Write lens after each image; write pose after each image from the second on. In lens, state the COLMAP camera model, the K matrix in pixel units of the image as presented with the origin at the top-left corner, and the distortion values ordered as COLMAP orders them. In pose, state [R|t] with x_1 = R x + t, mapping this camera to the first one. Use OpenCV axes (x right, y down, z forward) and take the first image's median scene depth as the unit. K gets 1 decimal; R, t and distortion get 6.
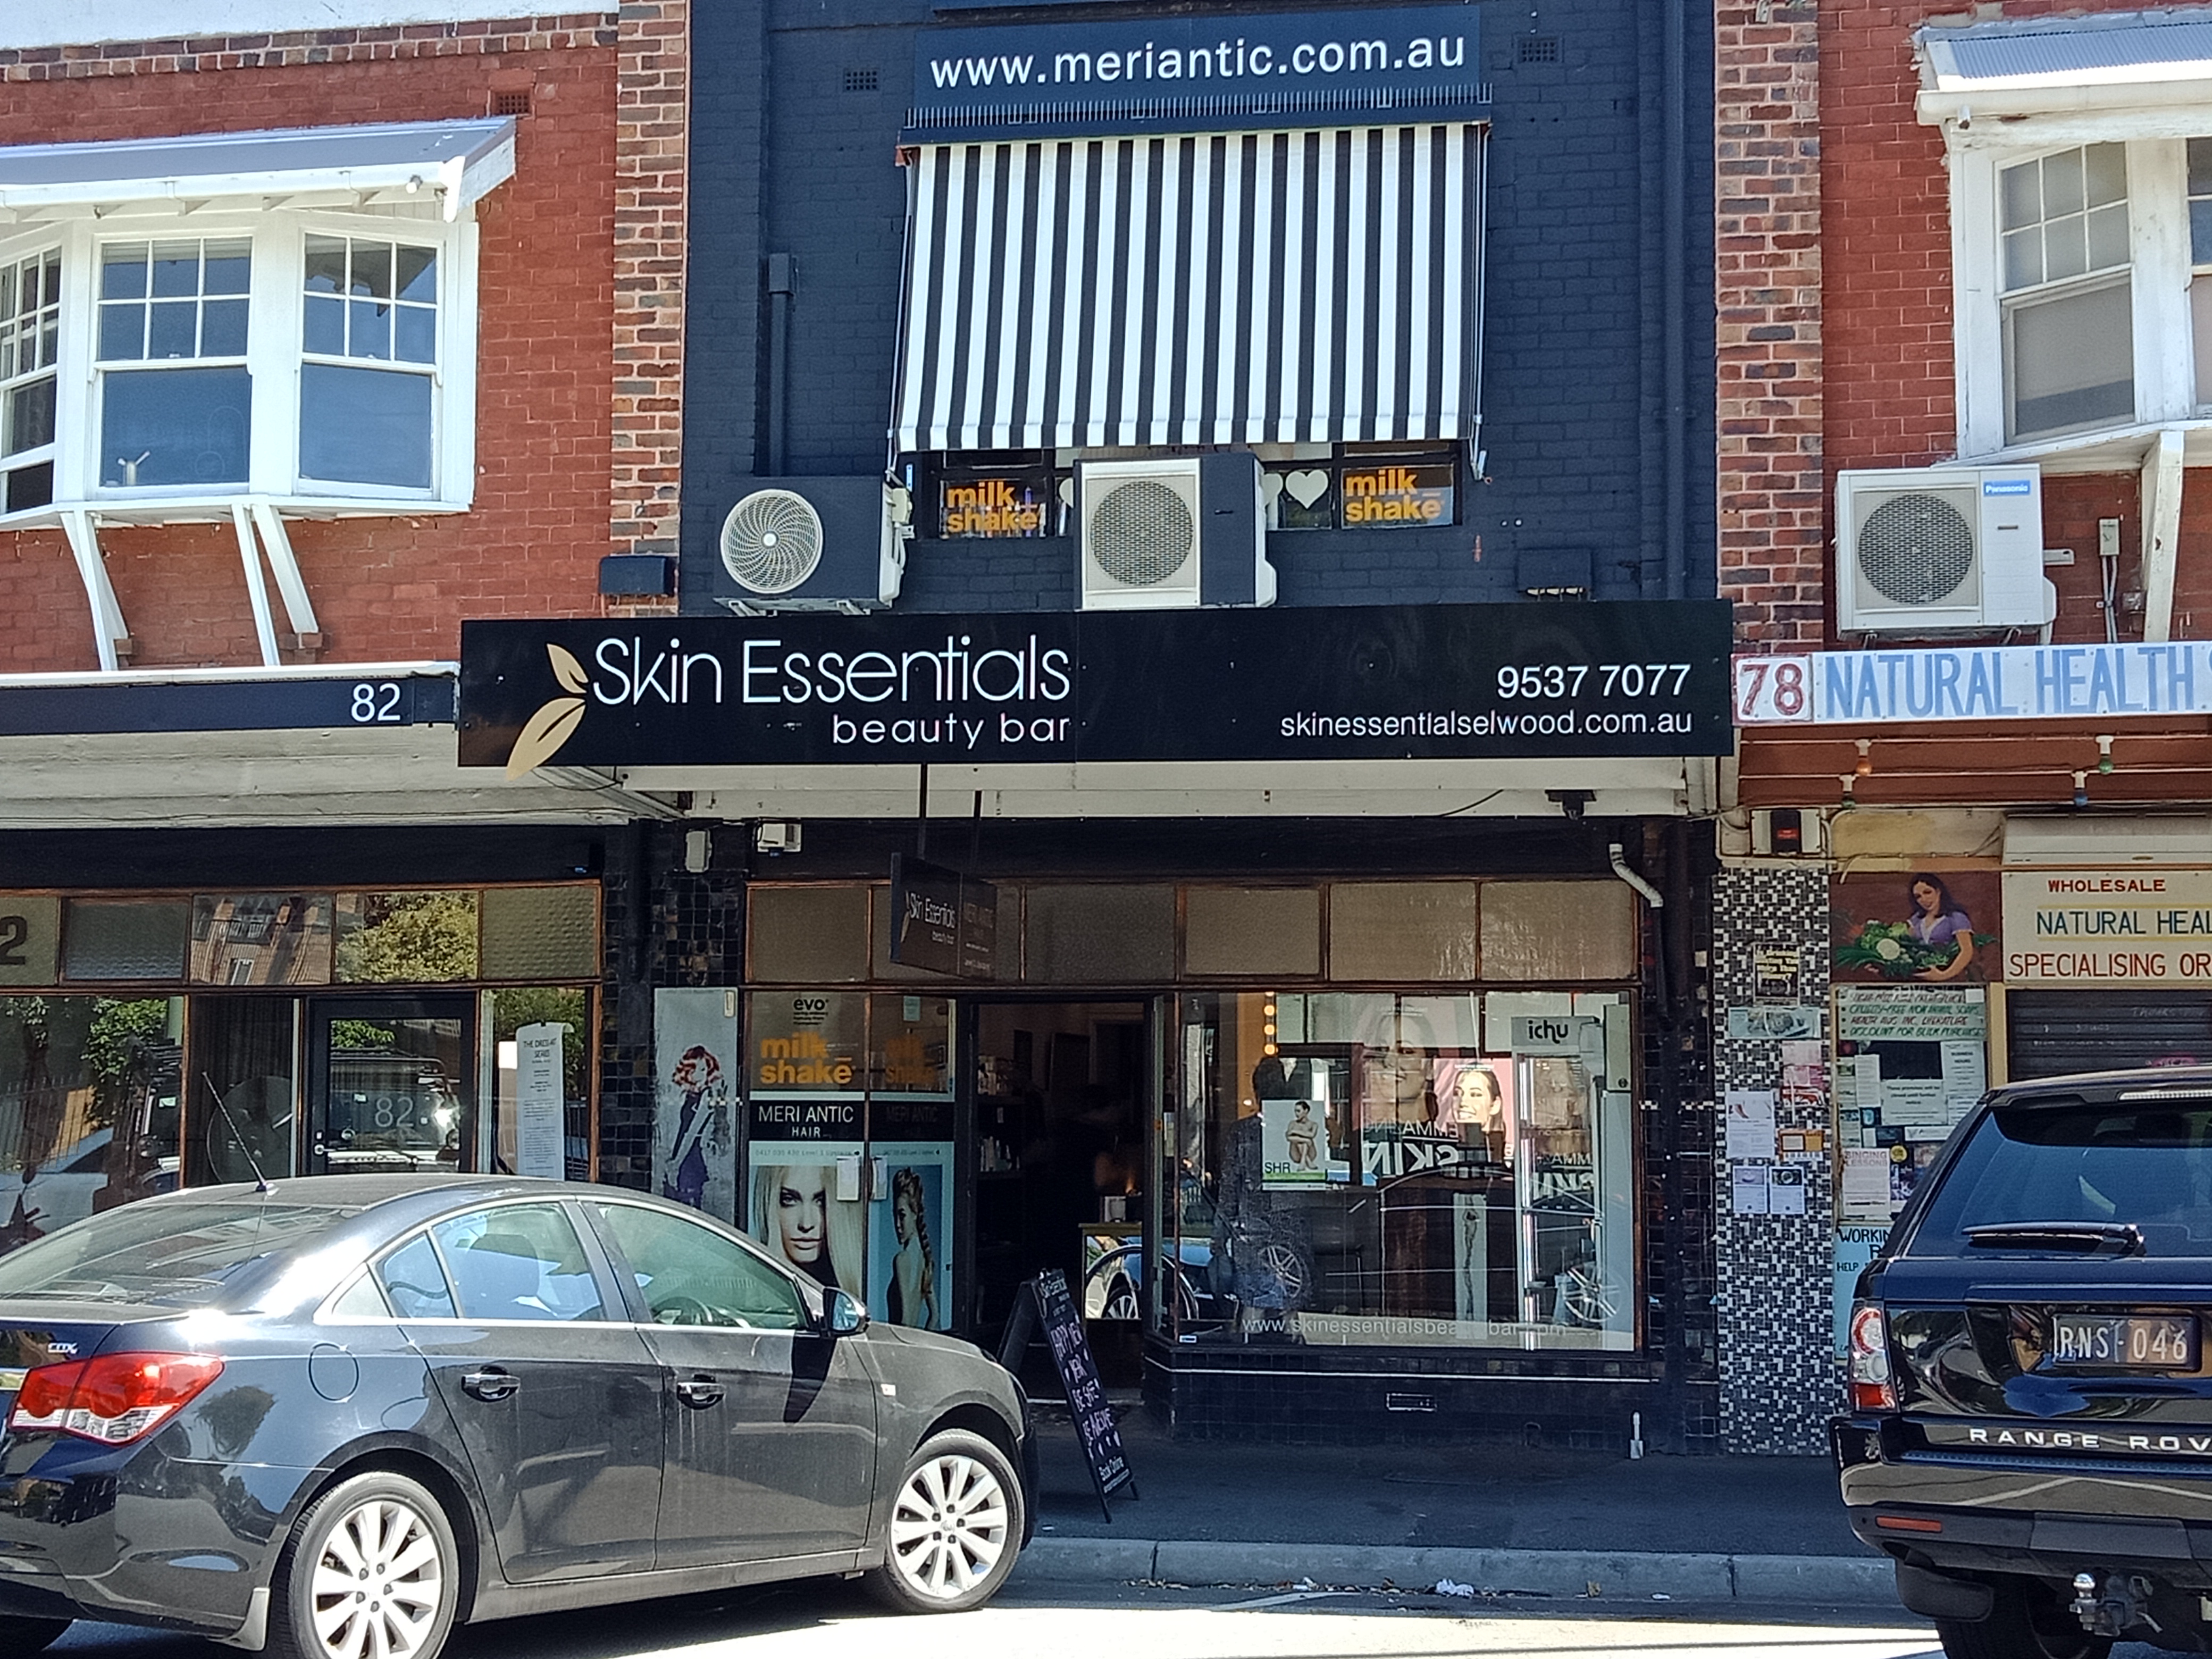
lens RADIAL K [[3334.4, 0, 1110.3], [0, 3334.4, 843.2], [0, 0, 1]] dist [0.047159, 0.000000]
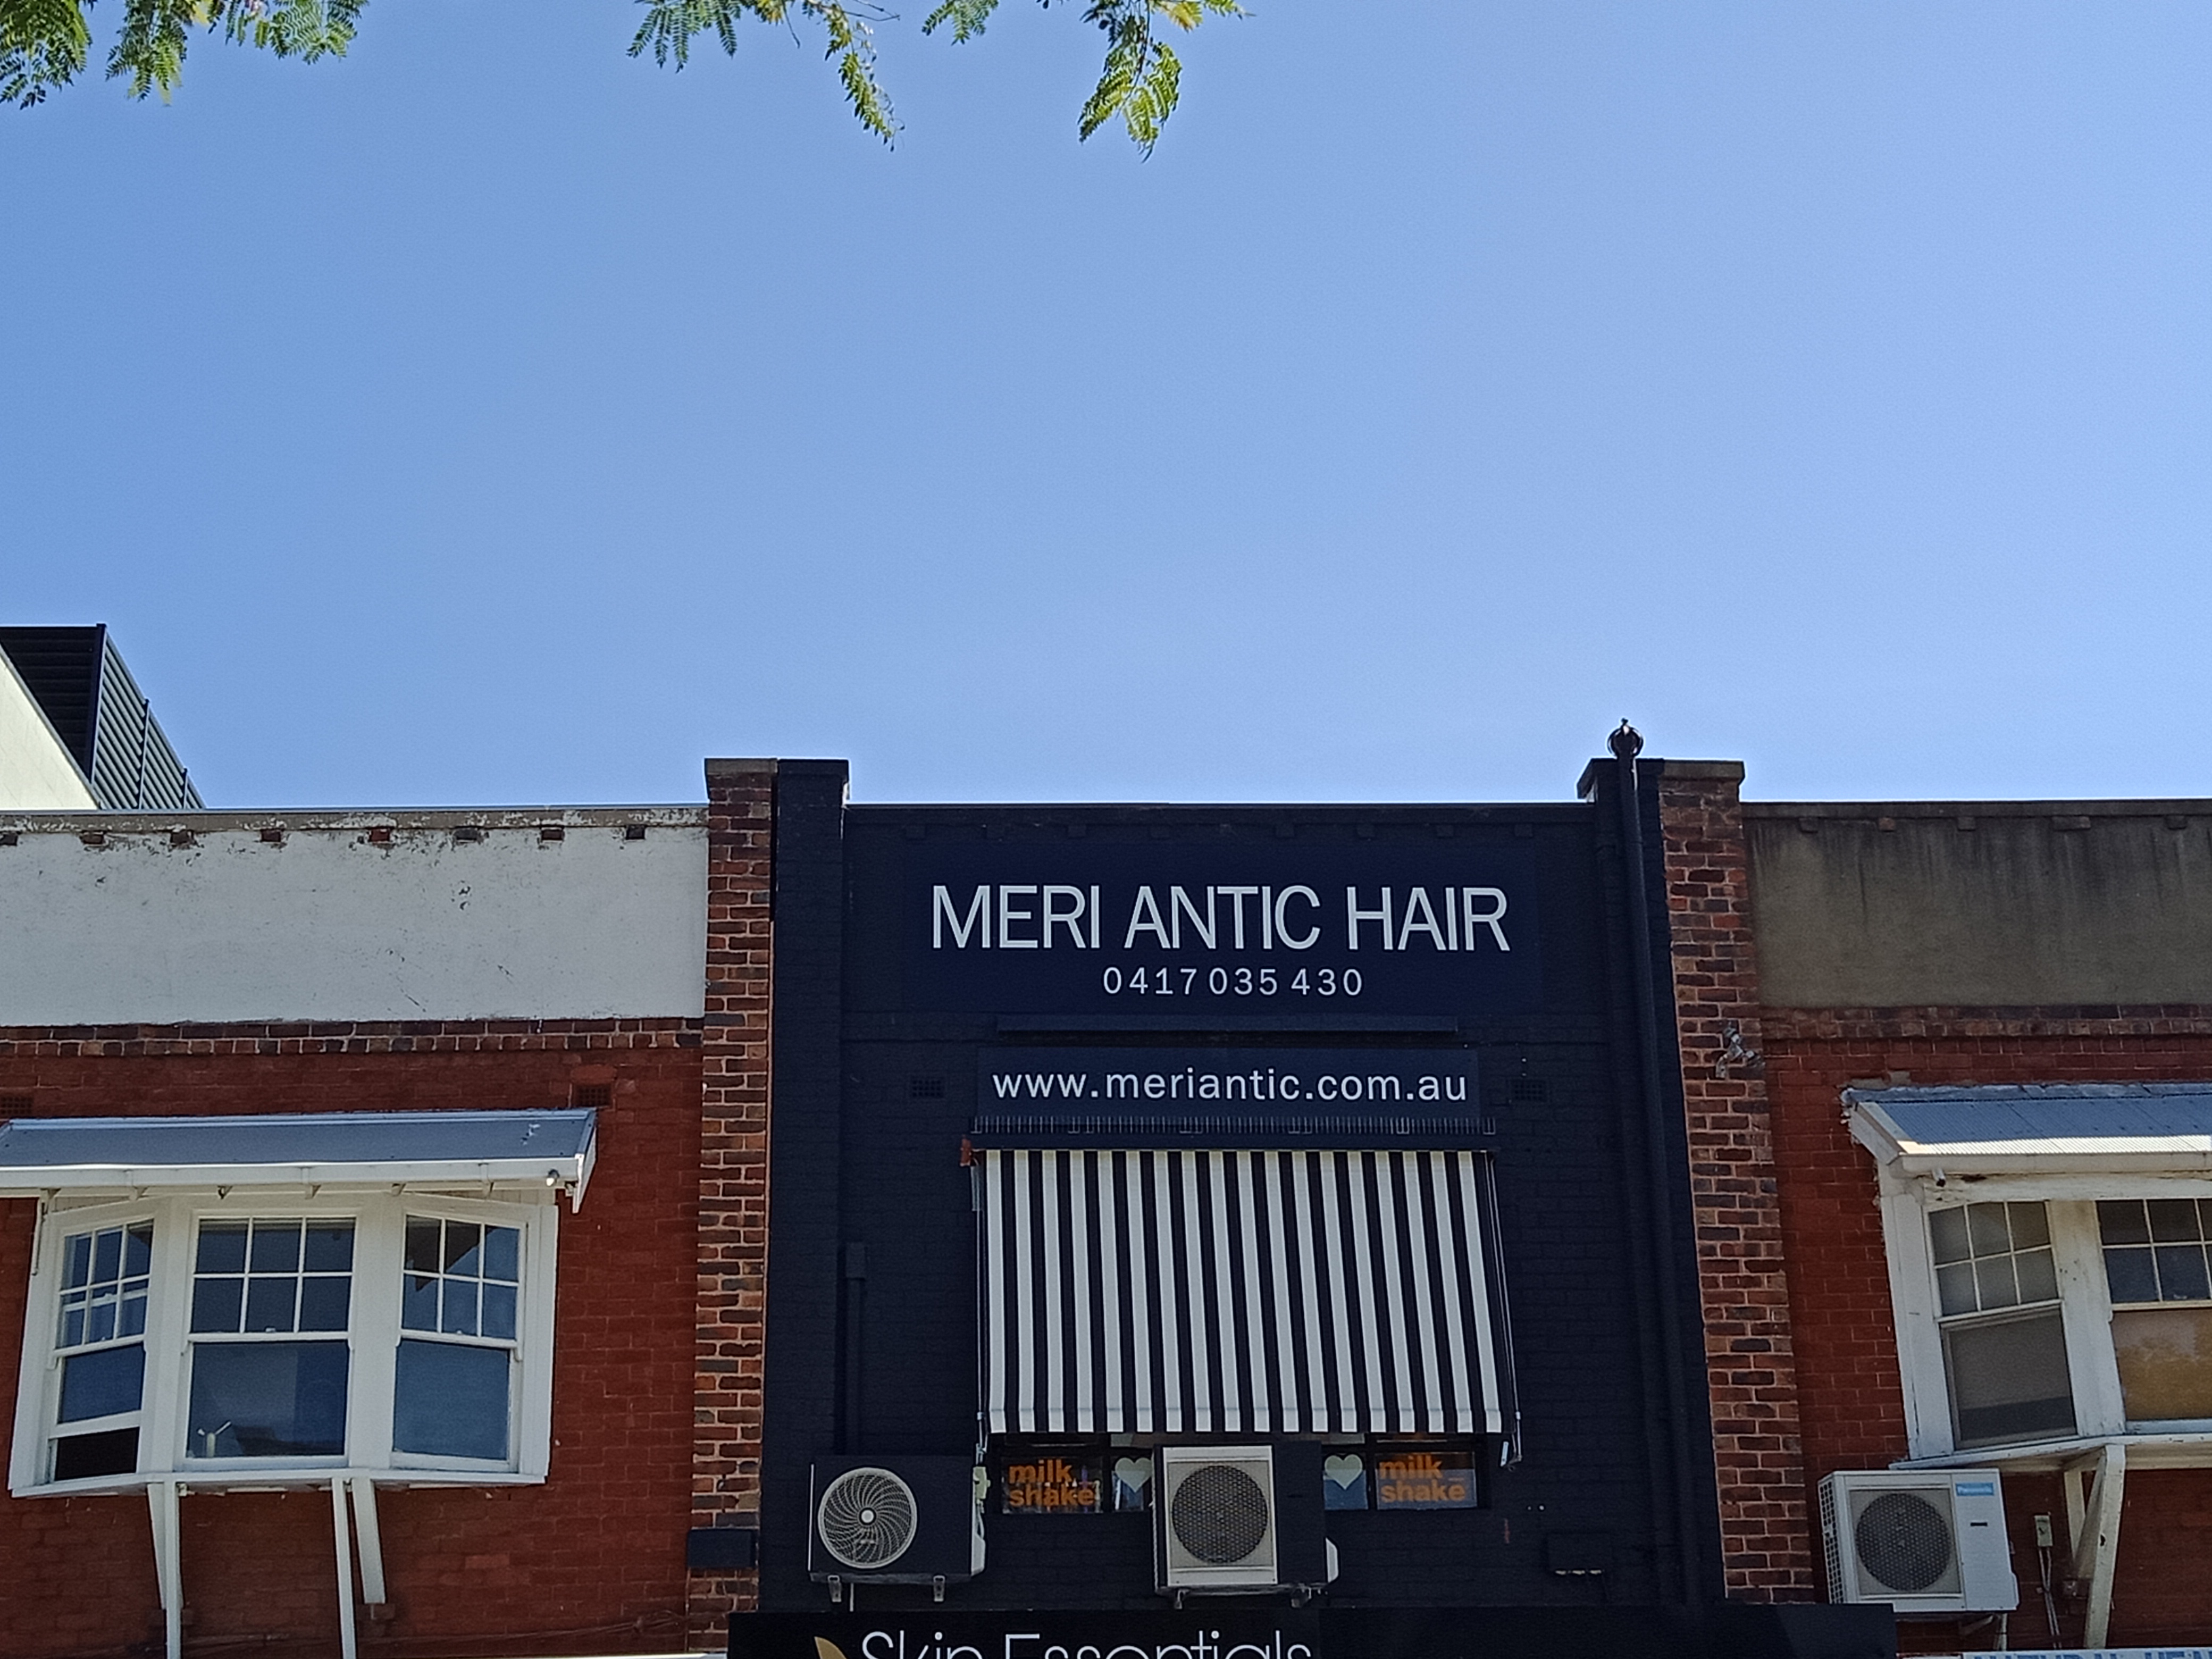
lens RADIAL K [[3334.4, 0, 1092.9], [0, 3334.4, 830.6], [0, 0, 1]] dist [0.047159, 0.000000]
pose [[0.970972, 0.055402, 0.232691, -0.285880], [0.006307, 0.966539, -0.256443, -0.028173], [-0.239112, 0.250466, 0.938132, -0.068371]]
